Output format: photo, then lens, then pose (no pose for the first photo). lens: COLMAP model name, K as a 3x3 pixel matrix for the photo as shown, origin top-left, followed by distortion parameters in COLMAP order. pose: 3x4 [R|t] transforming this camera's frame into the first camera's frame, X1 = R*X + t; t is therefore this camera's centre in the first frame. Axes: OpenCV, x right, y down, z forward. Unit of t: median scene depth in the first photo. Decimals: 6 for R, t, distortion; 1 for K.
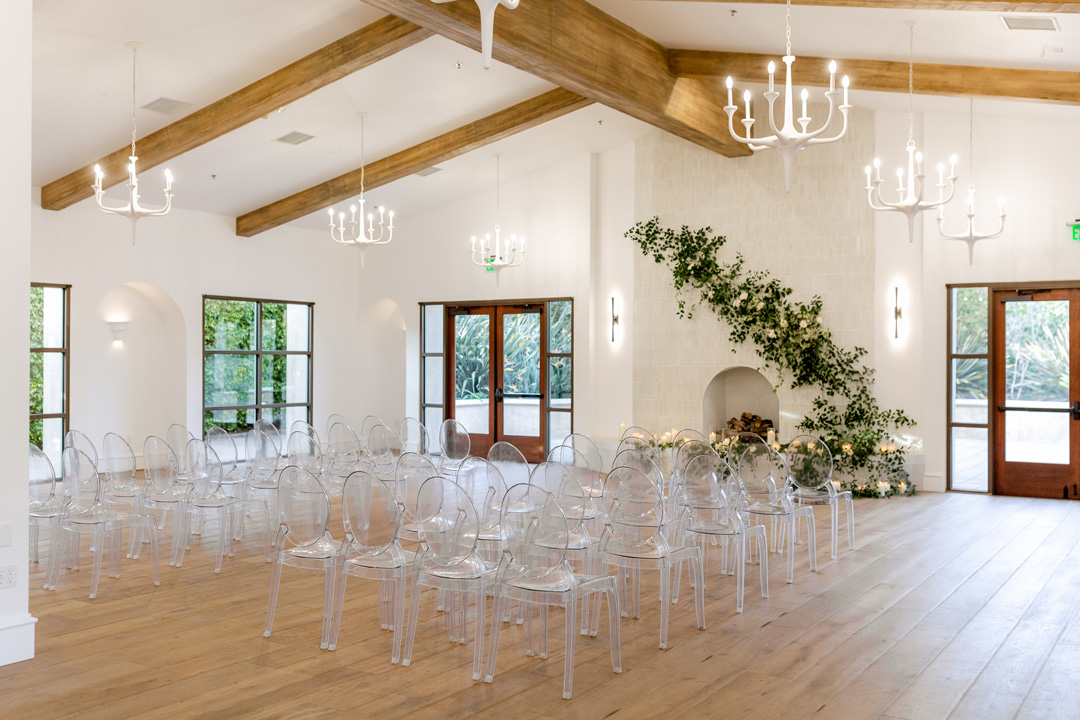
lens RADIAL K [[1037.6, 0, 536.8], [0, 1037.6, 361.4], [0, 0, 1]] dist [0.013180, 0.000000]
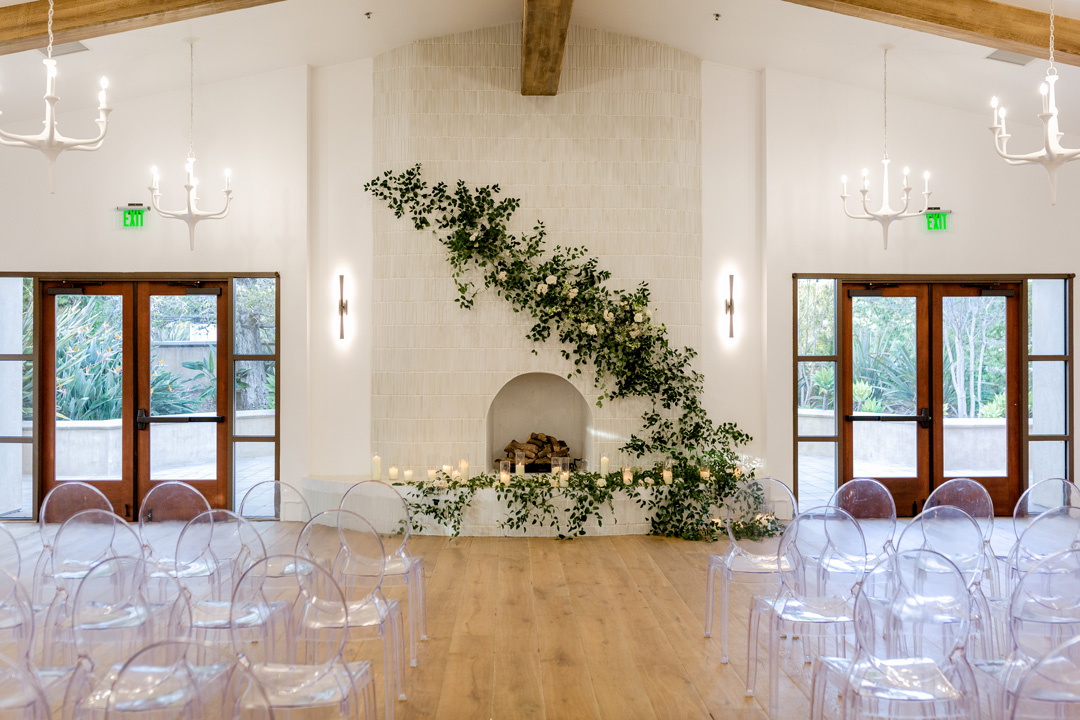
lens RADIAL K [[1037.6, 0, 534.3], [0, 1037.6, 362.1], [0, 0, 1]] dist [0.013180, 0.000000]
pose [[0.824863, -0.003232, 0.565324, -0.233291], [0.004770, 0.999988, -0.001244, -0.001806], [-0.565313, 0.003722, 0.824868, 0.376960]]
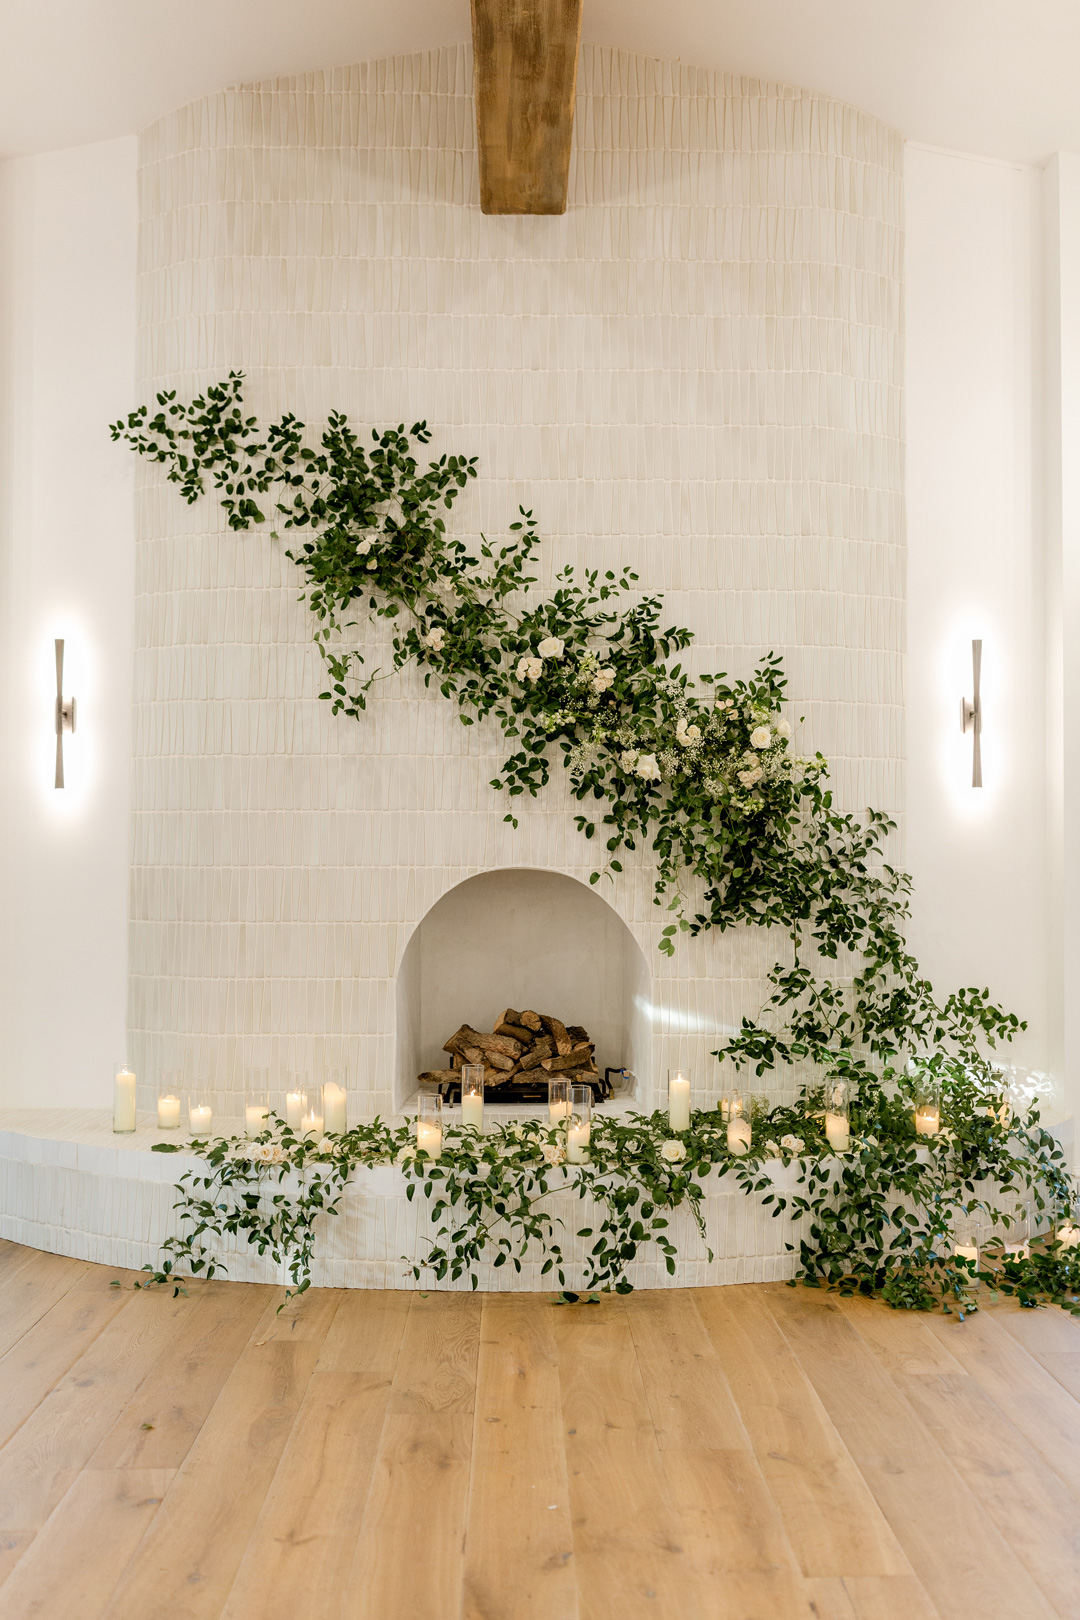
lens RADIAL K [[1458.1, 0, 534.9], [0, 1458.1, 812.8], [0, 0, 1]] dist [0.026263, -0.007184]
pose [[0.834558, 0.008928, 0.550847, -0.047564], [0.002618, 0.999793, -0.020171, -0.003323], [-0.550913, 0.018276, 0.834362, 0.621443]]
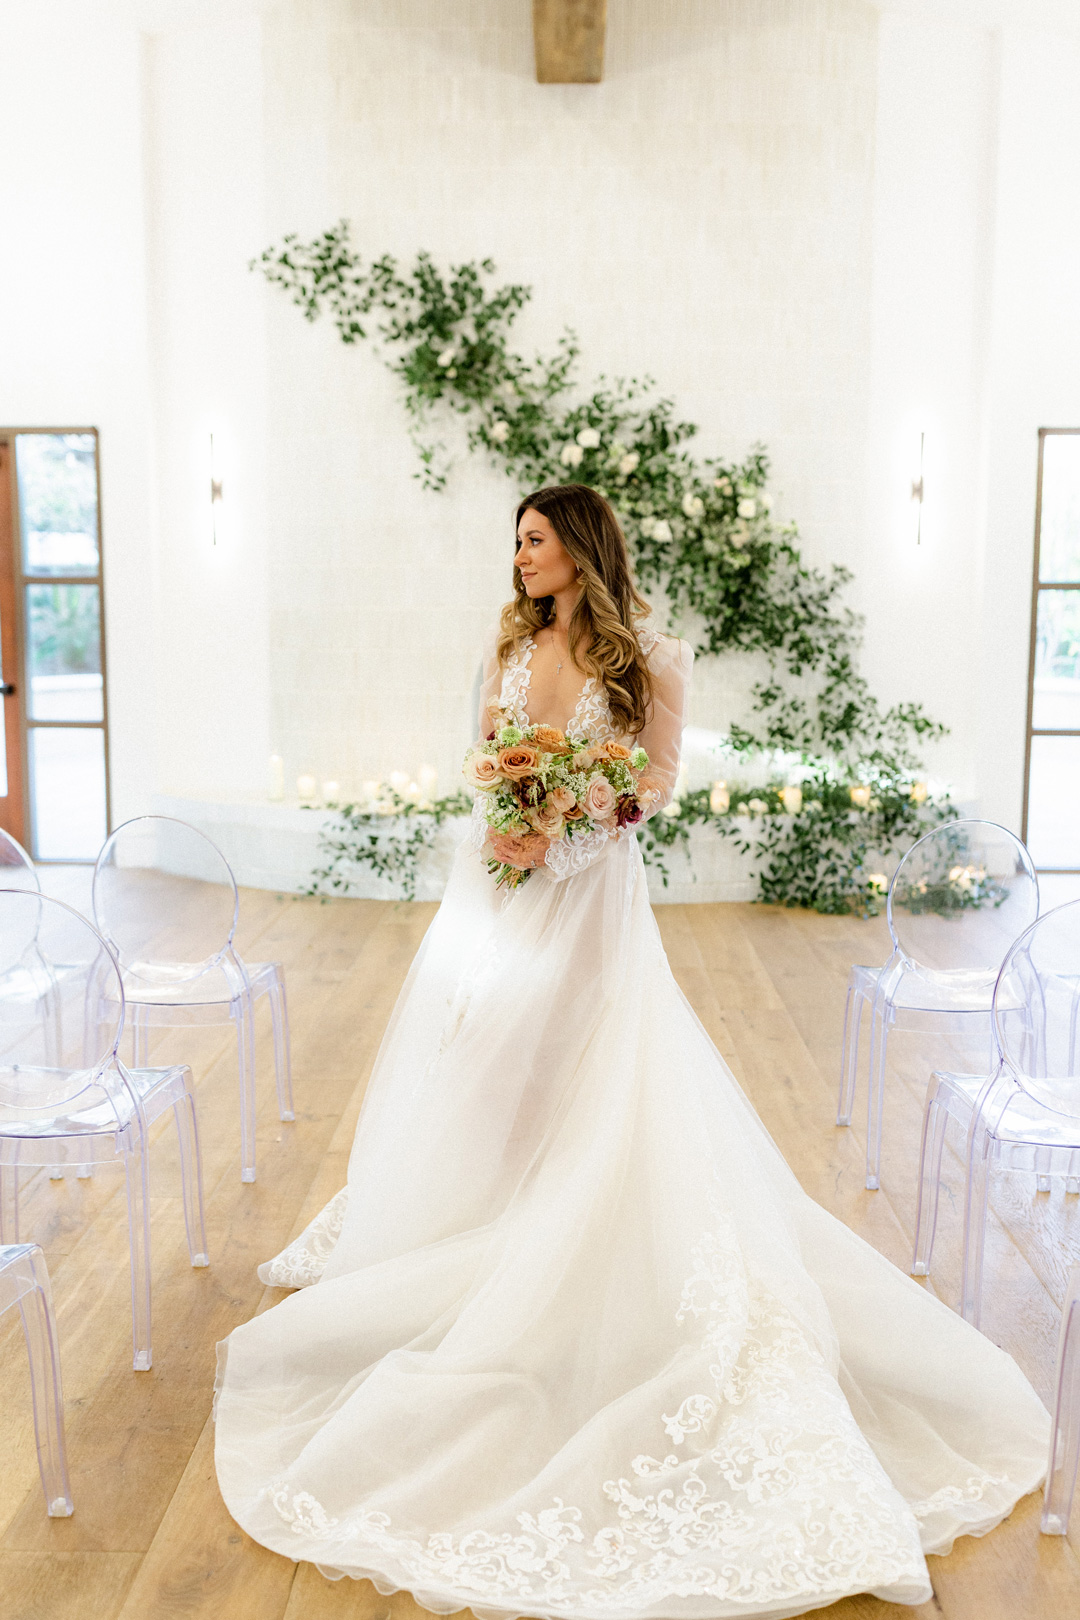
lens RADIAL K [[1556.4, 0, 544.0], [0, 1556.4, 808.4], [0, 0, 1]] dist [0.013180, 0.000000]
pose [[0.852263, -0.065997, 0.518934, -0.143600], [0.000339, 0.992079, 0.125614, 0.005461], [-0.523114, -0.106880, 0.845535, 0.461279]]
